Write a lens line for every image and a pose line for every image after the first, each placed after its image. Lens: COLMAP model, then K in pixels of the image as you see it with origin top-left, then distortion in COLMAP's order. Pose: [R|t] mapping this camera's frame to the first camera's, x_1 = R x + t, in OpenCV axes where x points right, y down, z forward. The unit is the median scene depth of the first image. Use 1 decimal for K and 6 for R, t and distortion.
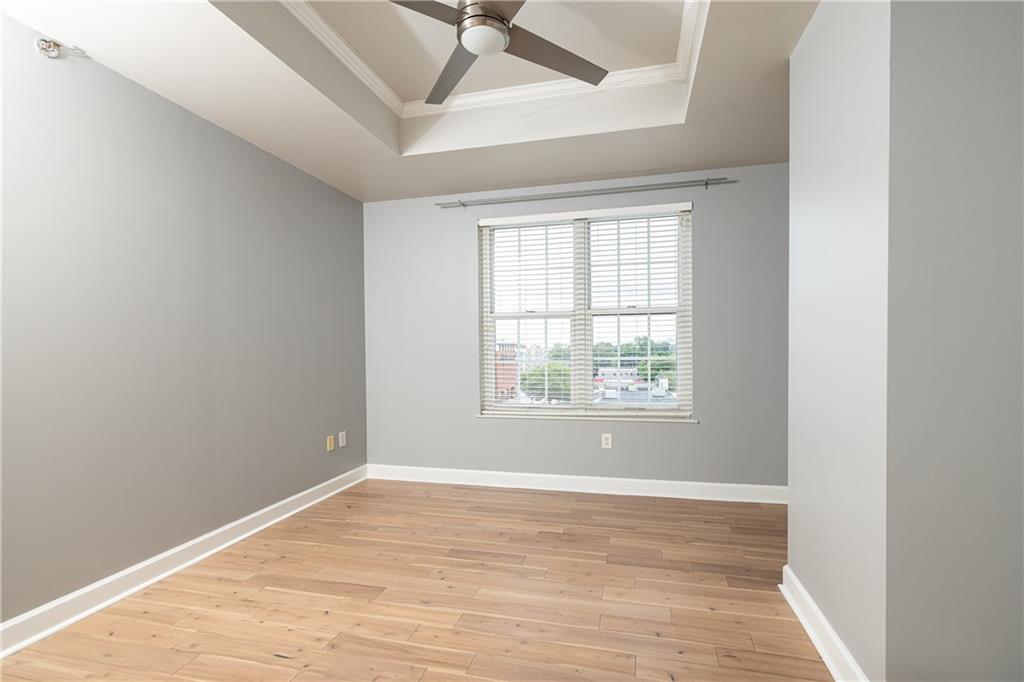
lens RADIAL K [[433.3, 0, 524.0], [0, 433.3, 352.6], [0, 0, 1]] dist [0.001117, 0.000734]
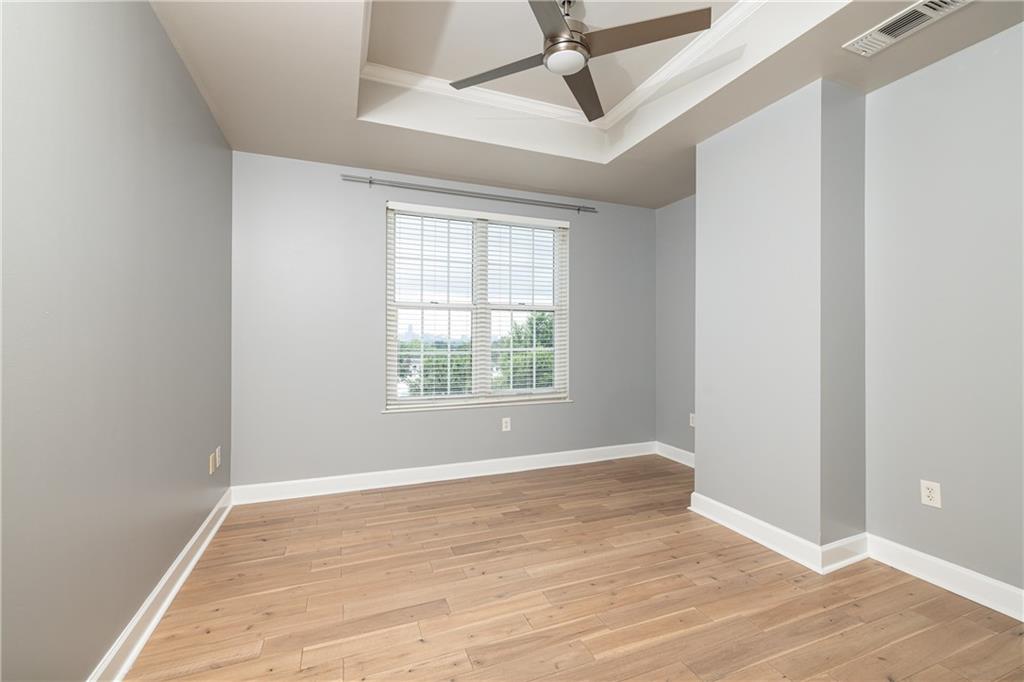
lens RADIAL K [[433.3, 0, 497.7], [0, 433.3, 335.8], [0, 0, 1]] dist [0.001117, 0.000734]
pose [[0.826135, 0.016676, 0.563225, -0.569093], [-0.005216, 0.999745, -0.021950, 0.003940], [-0.563448, 0.015195, 0.826012, 0.127749]]
